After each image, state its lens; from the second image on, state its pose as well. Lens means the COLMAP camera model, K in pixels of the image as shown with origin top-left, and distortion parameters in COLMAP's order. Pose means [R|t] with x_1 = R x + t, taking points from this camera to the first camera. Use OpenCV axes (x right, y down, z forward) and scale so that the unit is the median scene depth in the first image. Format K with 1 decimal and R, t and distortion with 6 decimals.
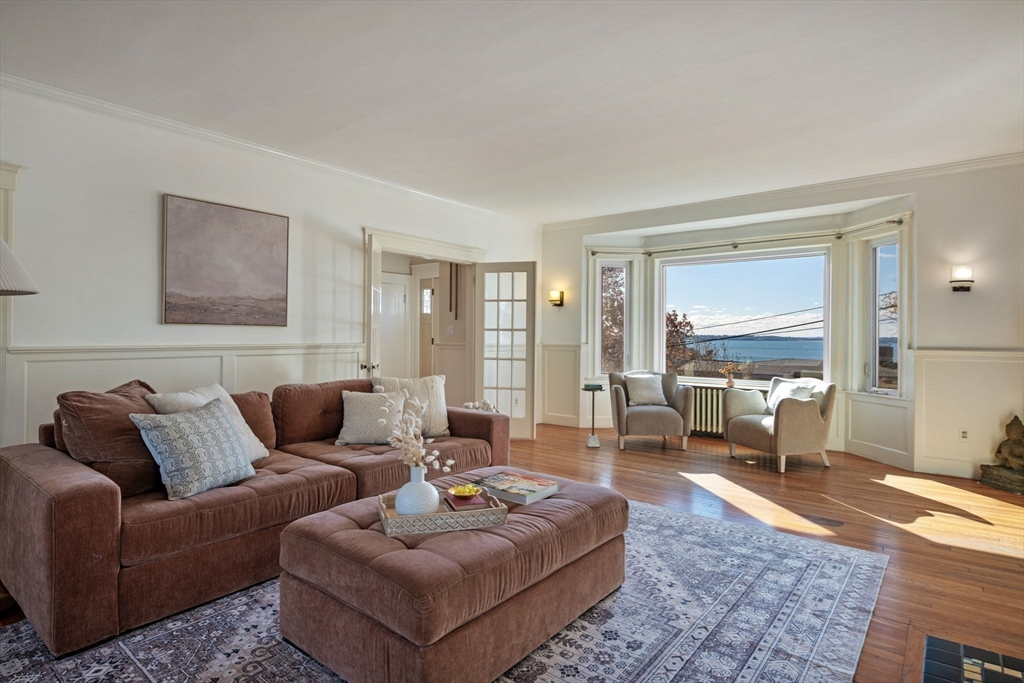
lens RADIAL K [[547.5, 0, 515.4], [0, 547.5, 333.0], [0, 0, 1]] dist [-0.000444, -0.000269]
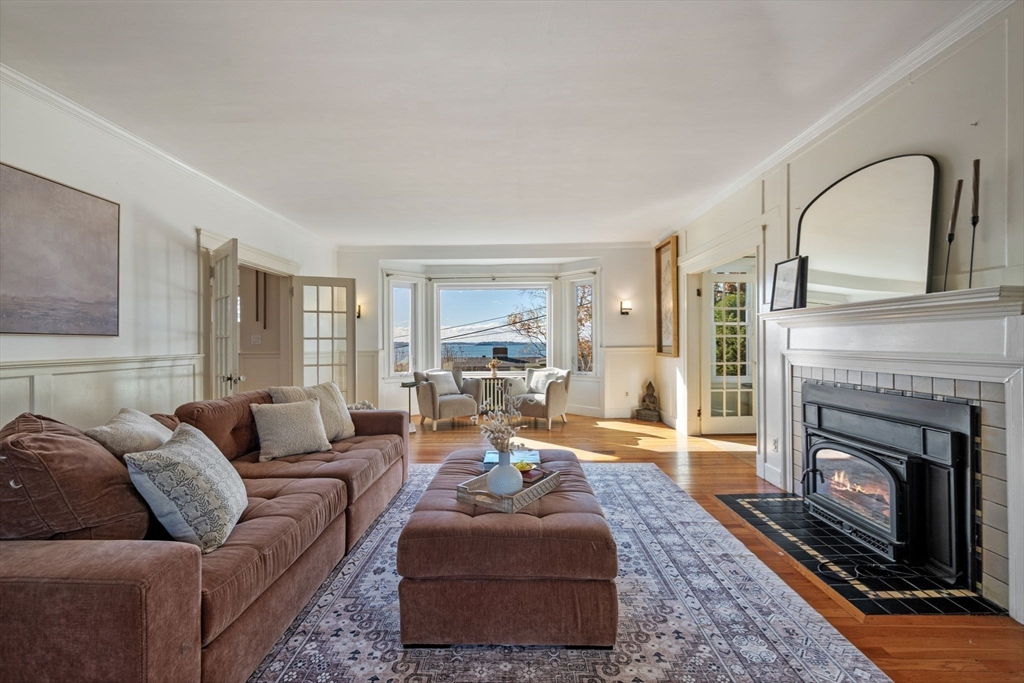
lens RADIAL K [[427.6, 0, 514.7], [0, 427.6, 340.3], [0, 0, 1]] dist [-0.000234, -0.000175]
pose [[0.787259, -0.011512, 0.616515, -0.317276], [0.011874, 0.999923, 0.003509, -0.000824], [-0.616508, 0.004558, 0.787336, 0.110771]]
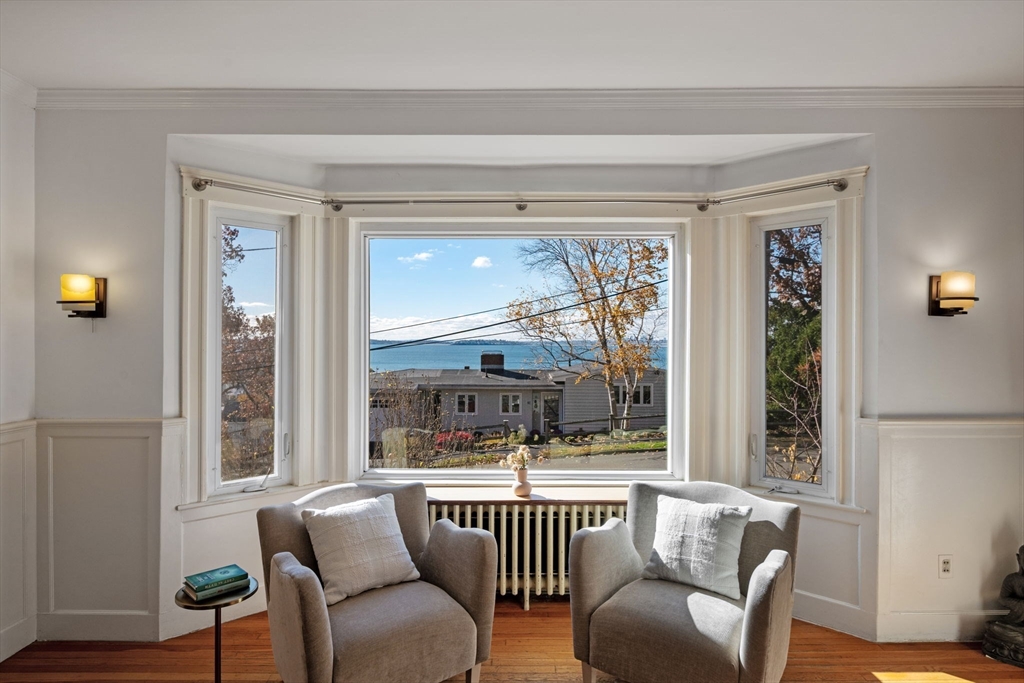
lens RADIAL K [[602.7, 0, 515.0], [0, 602.7, 337.9], [0, 0, 1]] dist [-0.009715, 0.002921]
pose [[0.780097, -0.002871, 0.625652, 0.071107], [0.001849, 0.999996, 0.002284, -0.052183], [-0.625655, -0.000624, 0.780099, 0.744438]]
